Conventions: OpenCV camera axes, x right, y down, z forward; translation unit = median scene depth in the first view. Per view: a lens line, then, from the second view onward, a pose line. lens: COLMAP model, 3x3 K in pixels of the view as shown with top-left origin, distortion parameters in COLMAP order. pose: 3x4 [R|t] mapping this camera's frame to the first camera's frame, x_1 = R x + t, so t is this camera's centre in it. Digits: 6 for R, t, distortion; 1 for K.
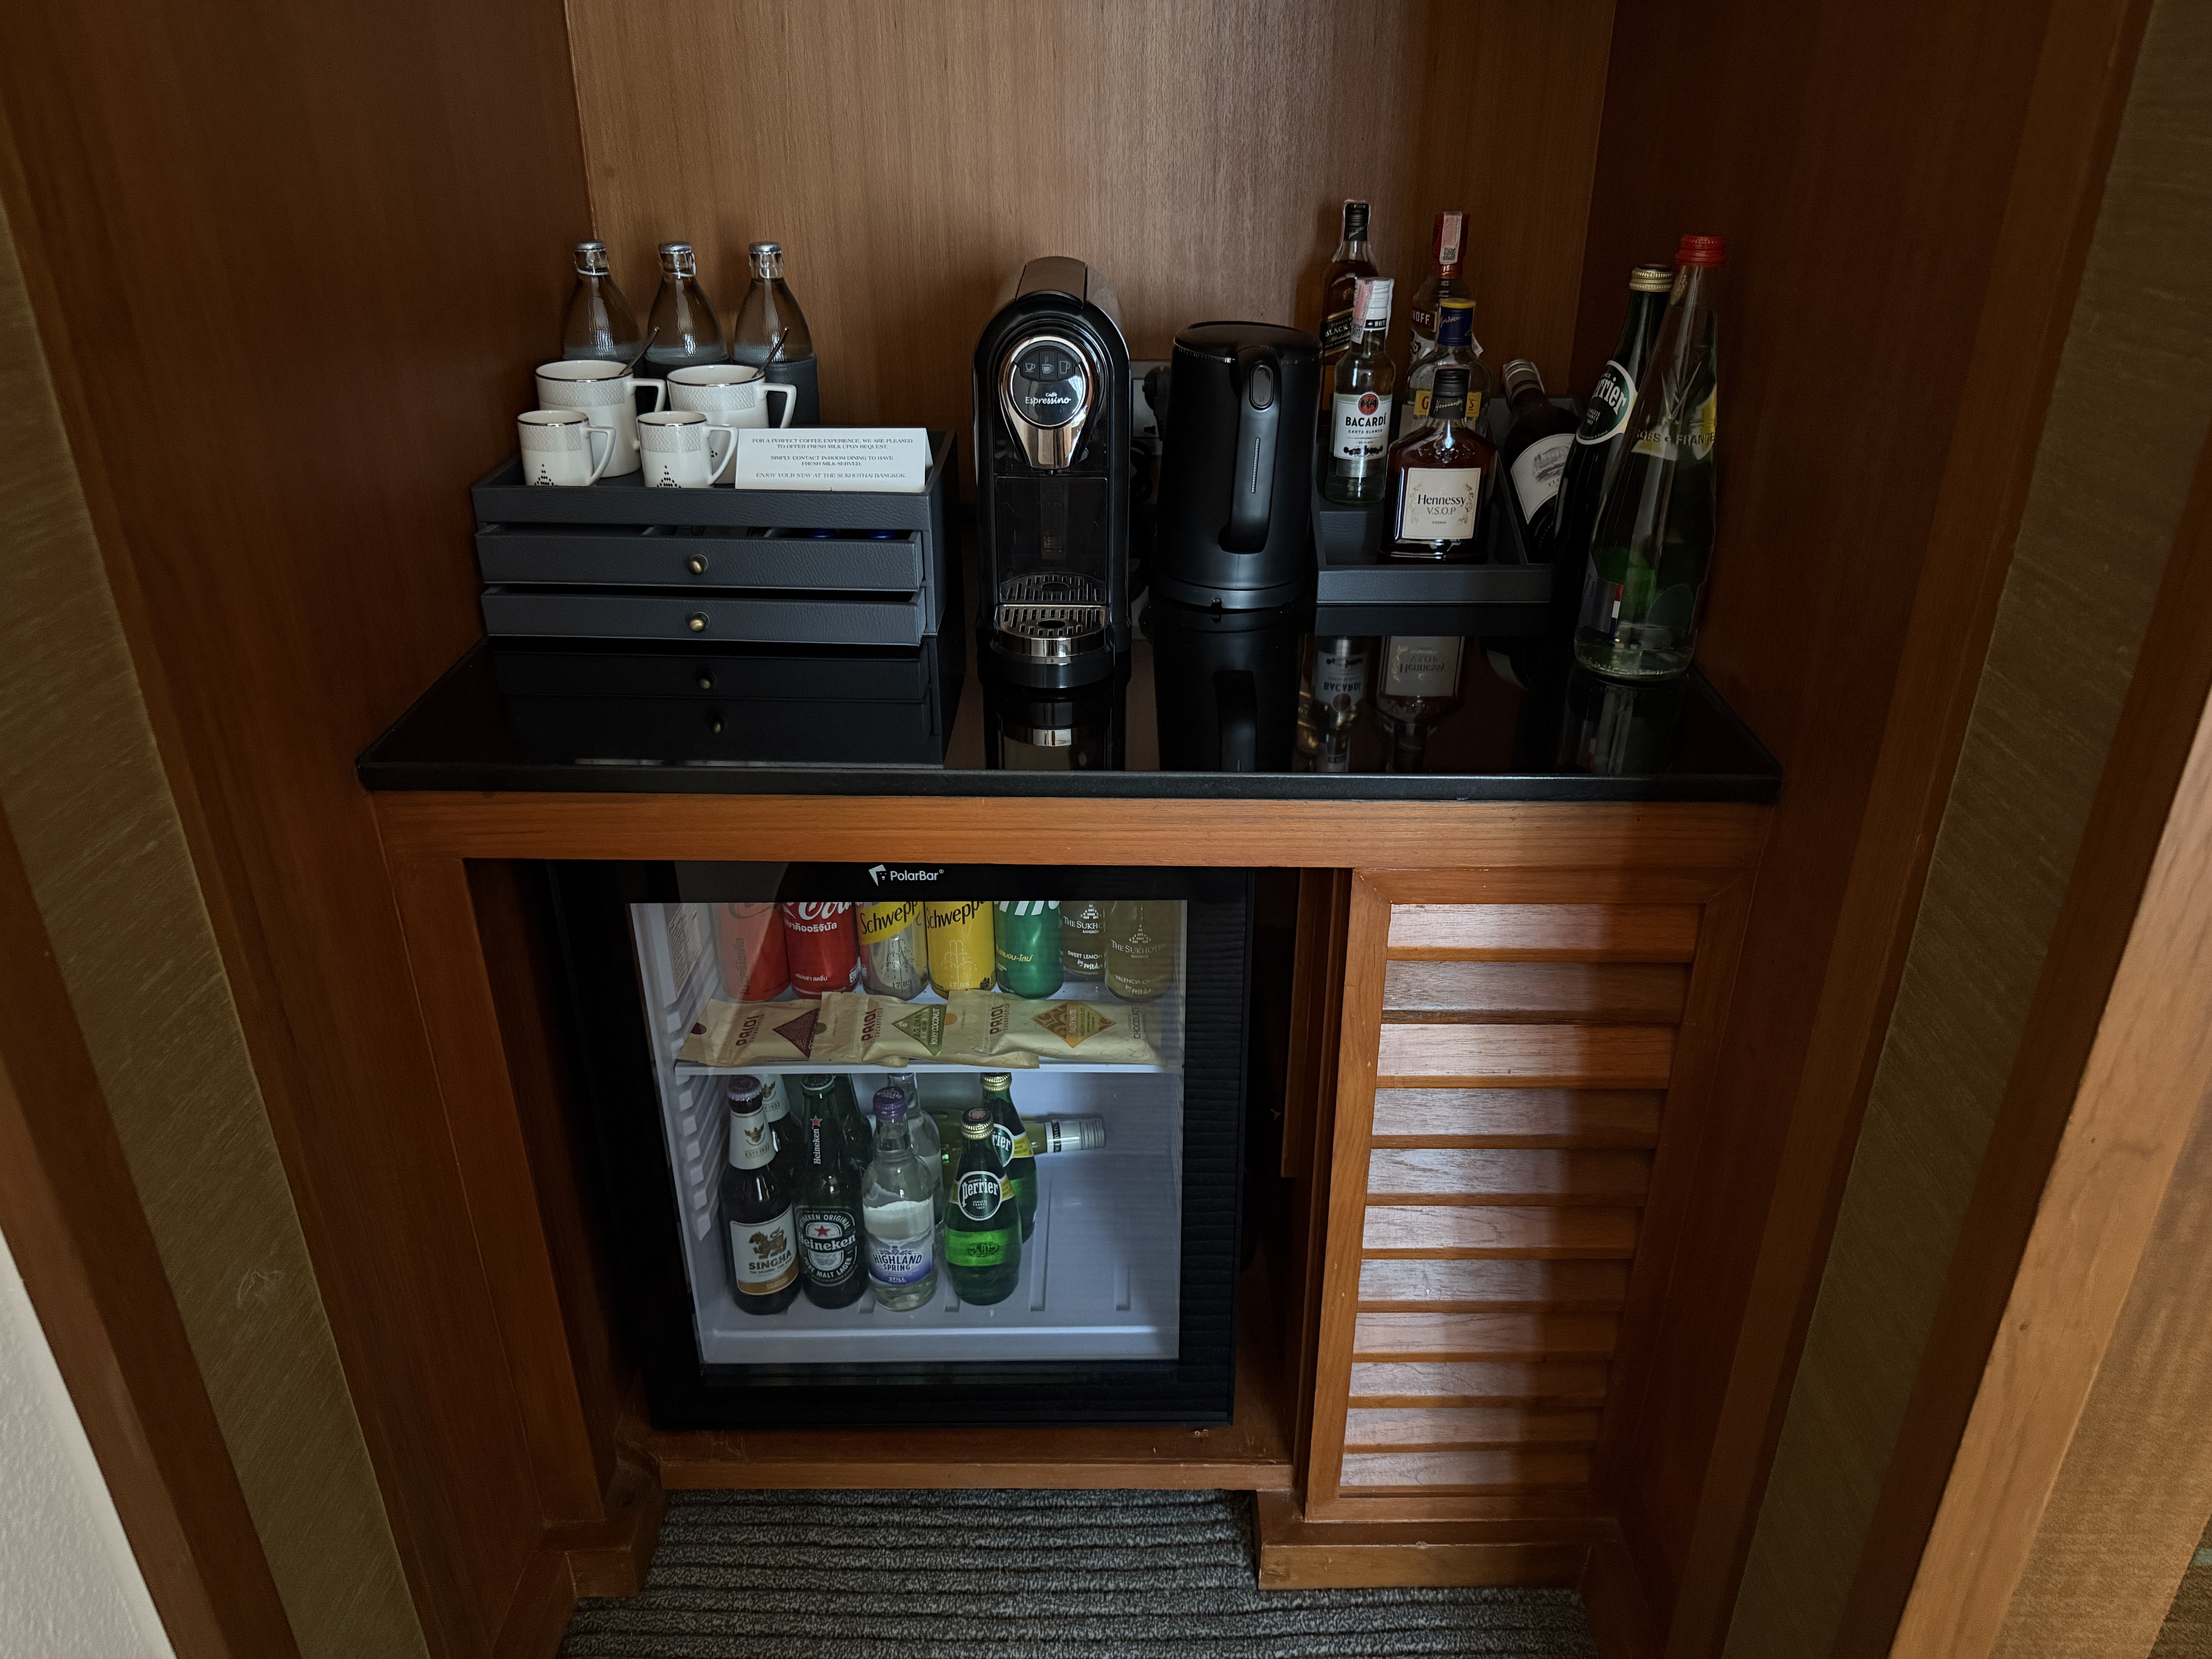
lens RADIAL K [[1536.0, 0, 1115.4], [0, 1536.0, 779.2], [0, 0, 1]] dist [0.164158, -0.258851]
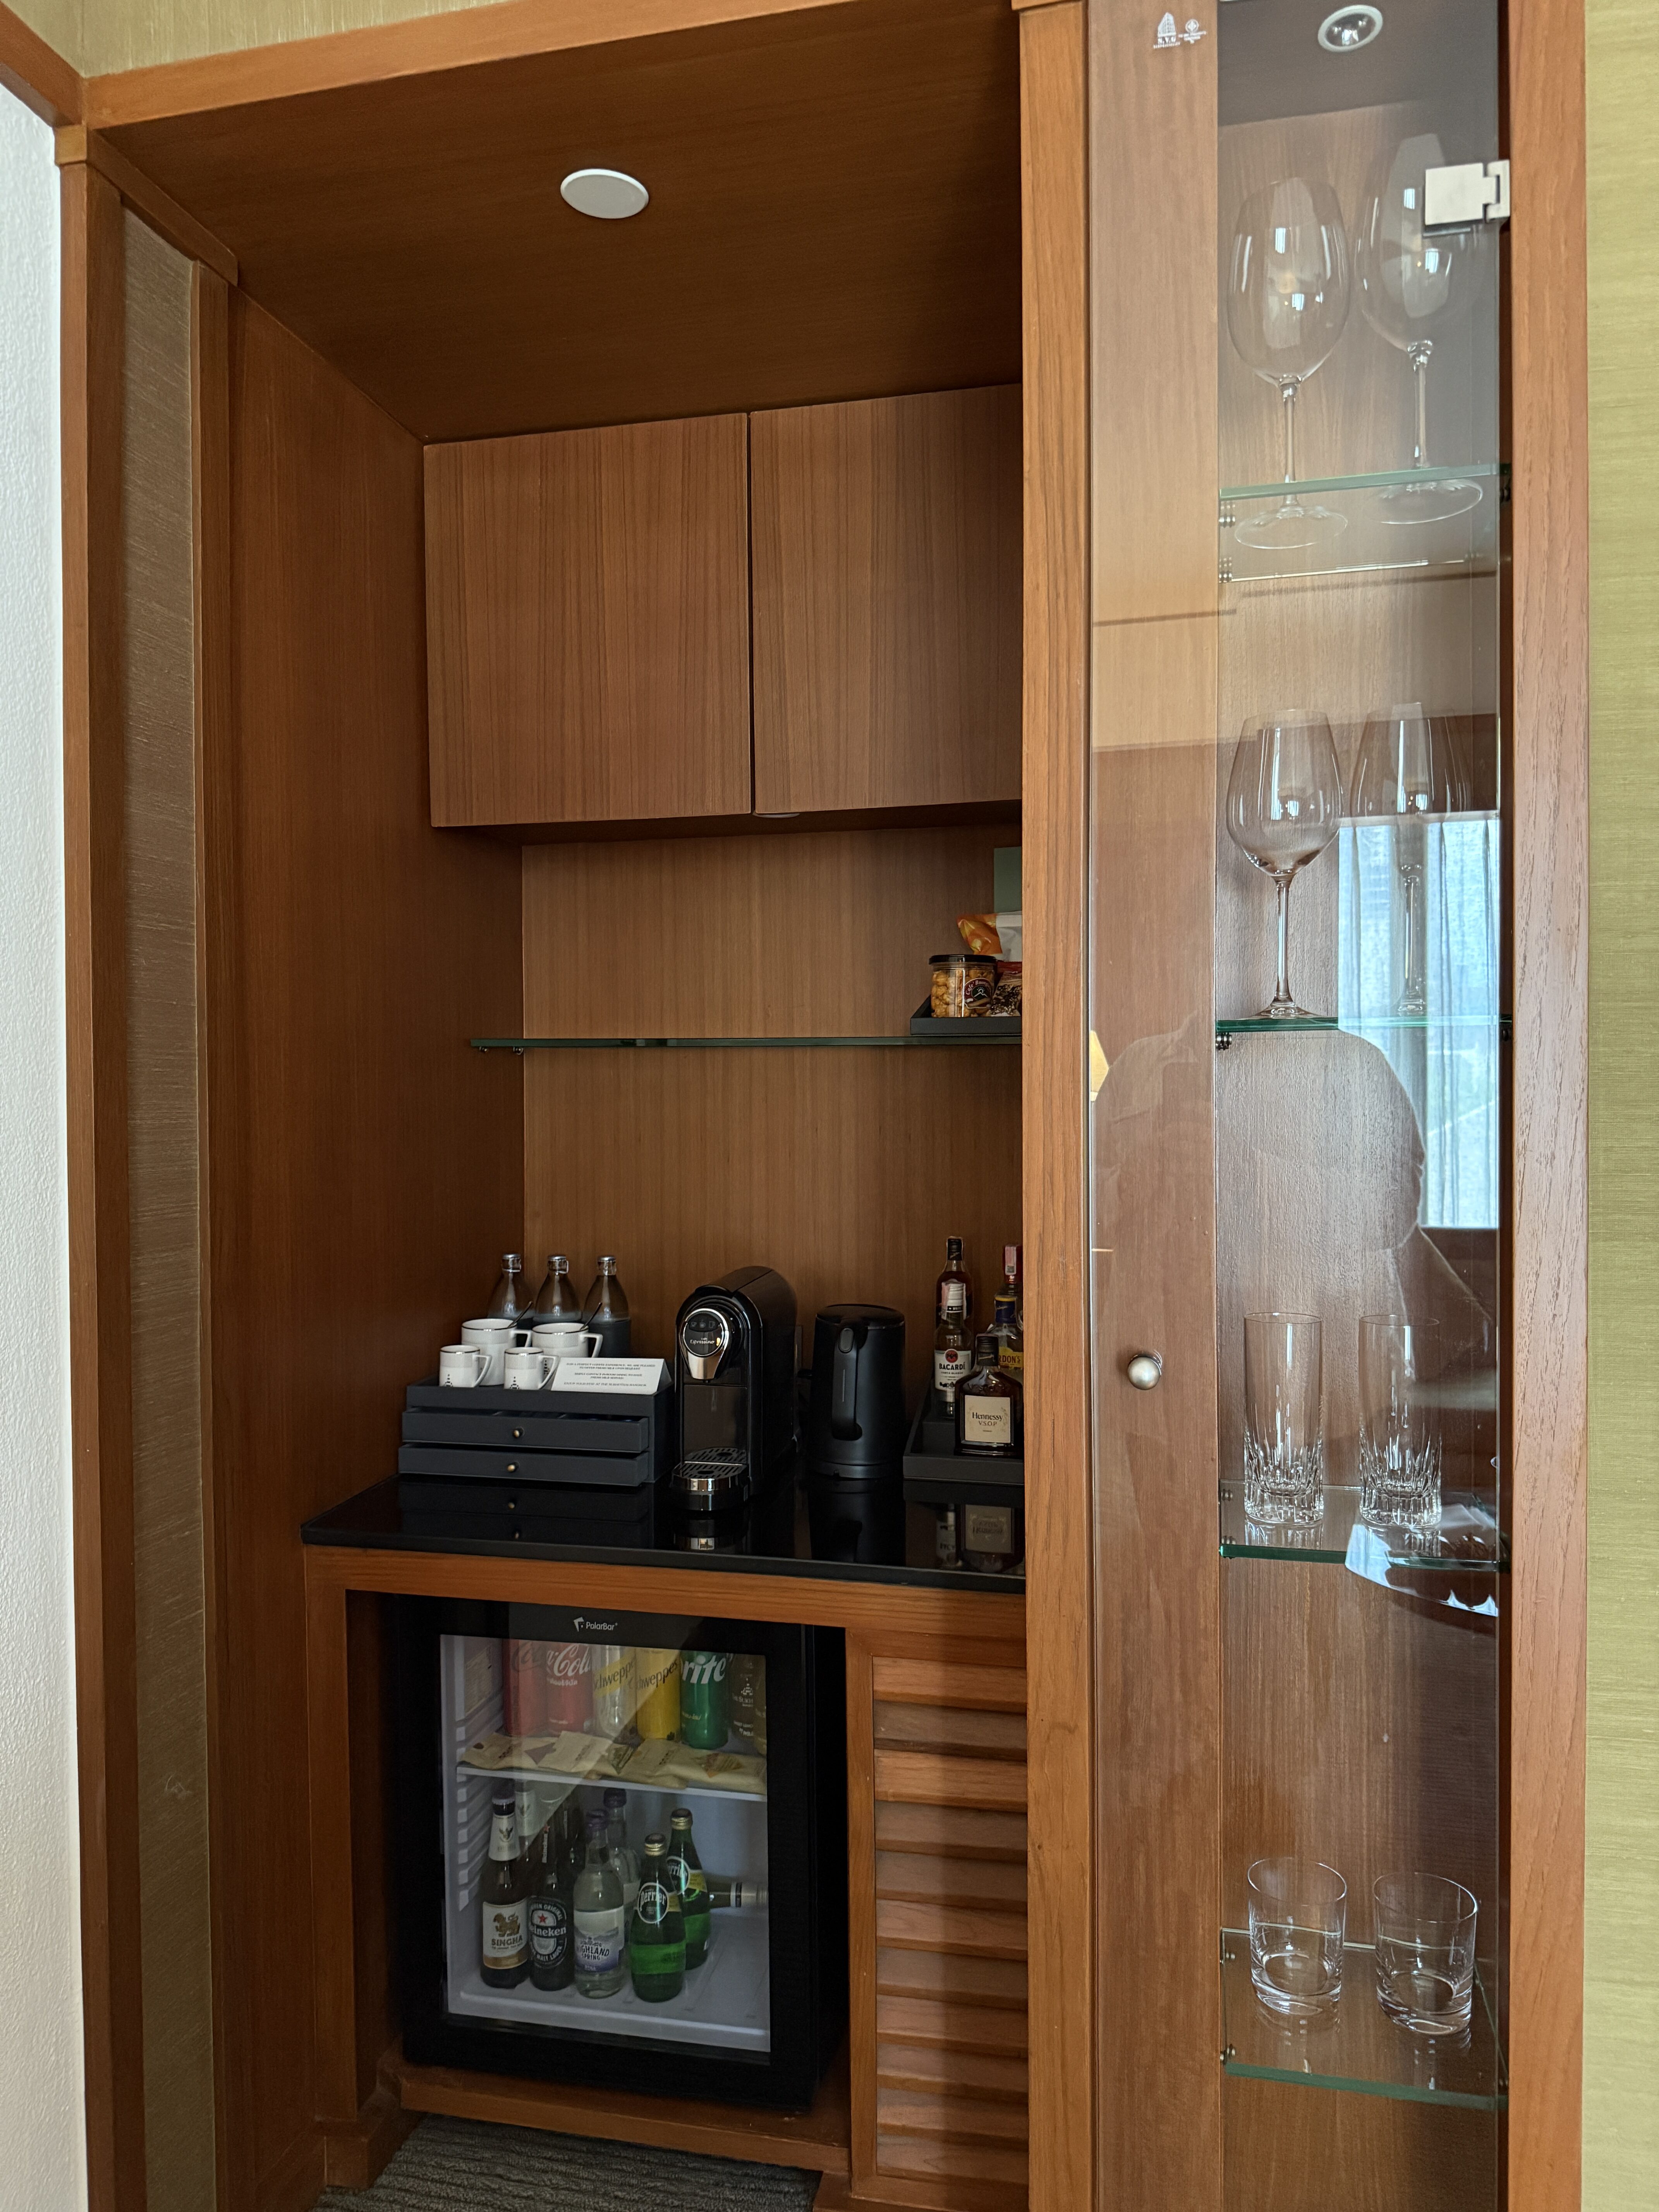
lens RADIAL K [[1380.0, 0, 829.5], [0, 1380.0, 1106.0], [0, 0, 1]] dist [0.000721, 0.001846]
pose [[0.984250, 0.000145, -0.176781, 0.297465], [-0.073984, 0.908551, -0.411171, 0.118028], [0.160555, 0.417774, 0.894252, -0.398213]]
